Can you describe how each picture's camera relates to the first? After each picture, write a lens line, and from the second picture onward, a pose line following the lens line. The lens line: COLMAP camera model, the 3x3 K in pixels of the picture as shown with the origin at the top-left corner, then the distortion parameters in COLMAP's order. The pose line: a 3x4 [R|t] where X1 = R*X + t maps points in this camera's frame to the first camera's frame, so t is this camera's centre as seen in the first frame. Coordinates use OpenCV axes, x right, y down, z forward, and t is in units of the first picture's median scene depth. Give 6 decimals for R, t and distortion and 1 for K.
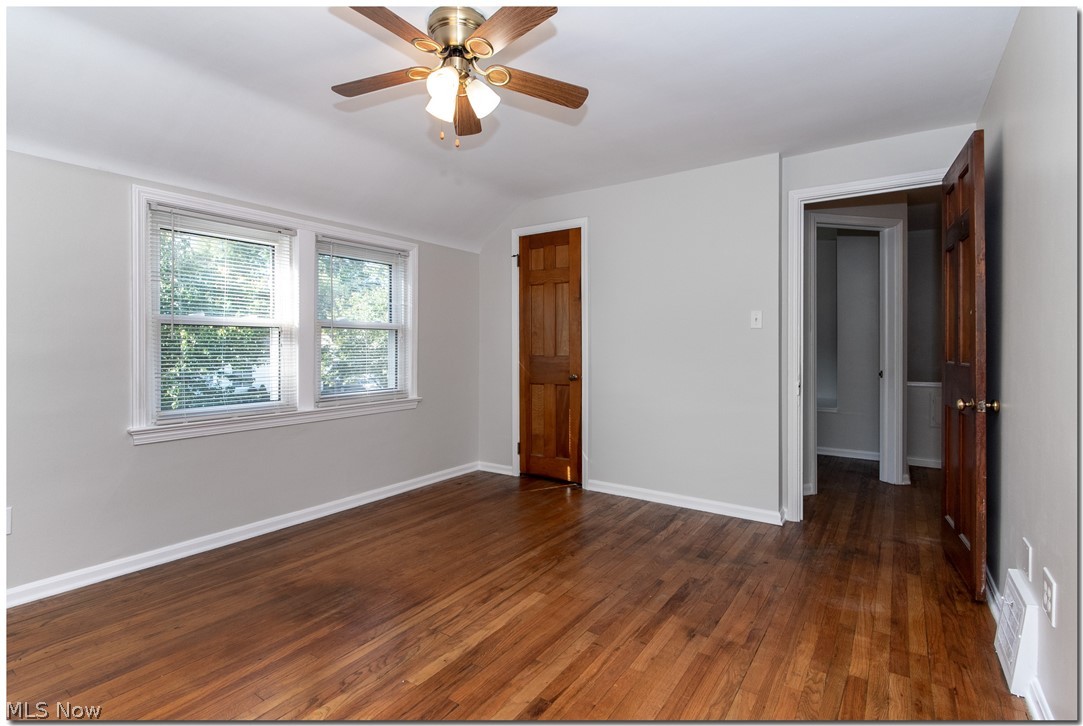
lens RADIAL K [[511.8, 0, 541.5], [0, 511.8, 363.0], [0, 0, 1]] dist [-0.001474, -0.000309]
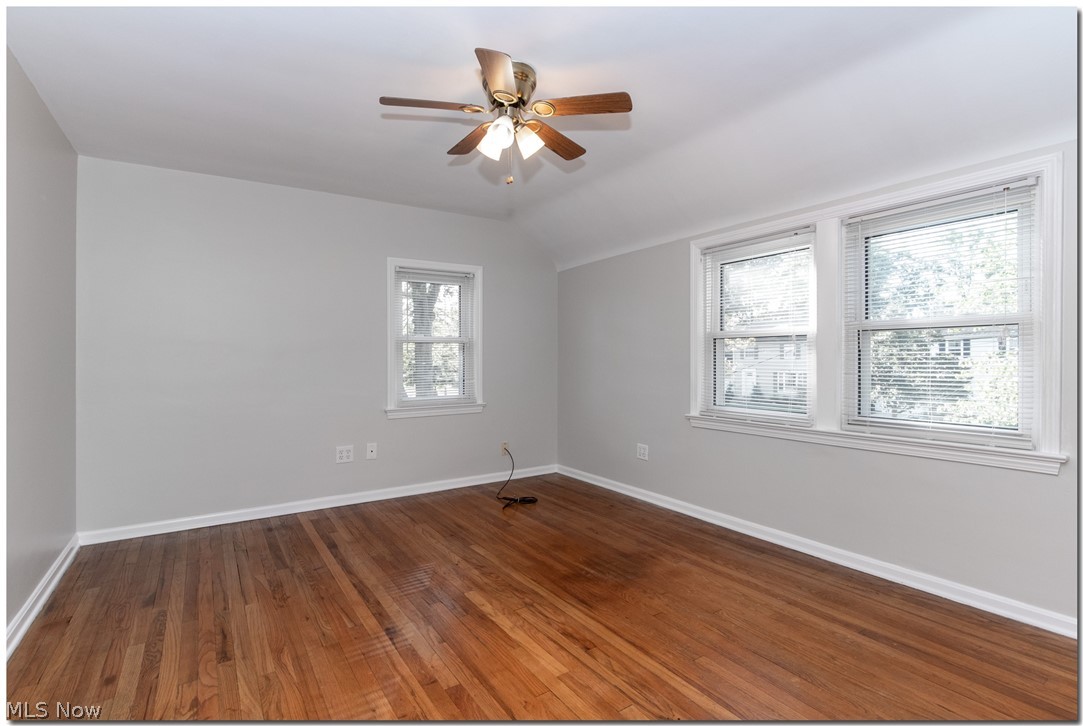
lens RADIAL K [[511.8, 0, 541.5], [0, 511.8, 363.0], [0, 0, 1]] dist [-0.001474, -0.000309]
pose [[-0.367584, 0.014682, -0.929874, 0.722175], [-0.023807, 0.999399, 0.025190, -0.041856], [0.929686, 0.031397, -0.367013, 1.229272]]
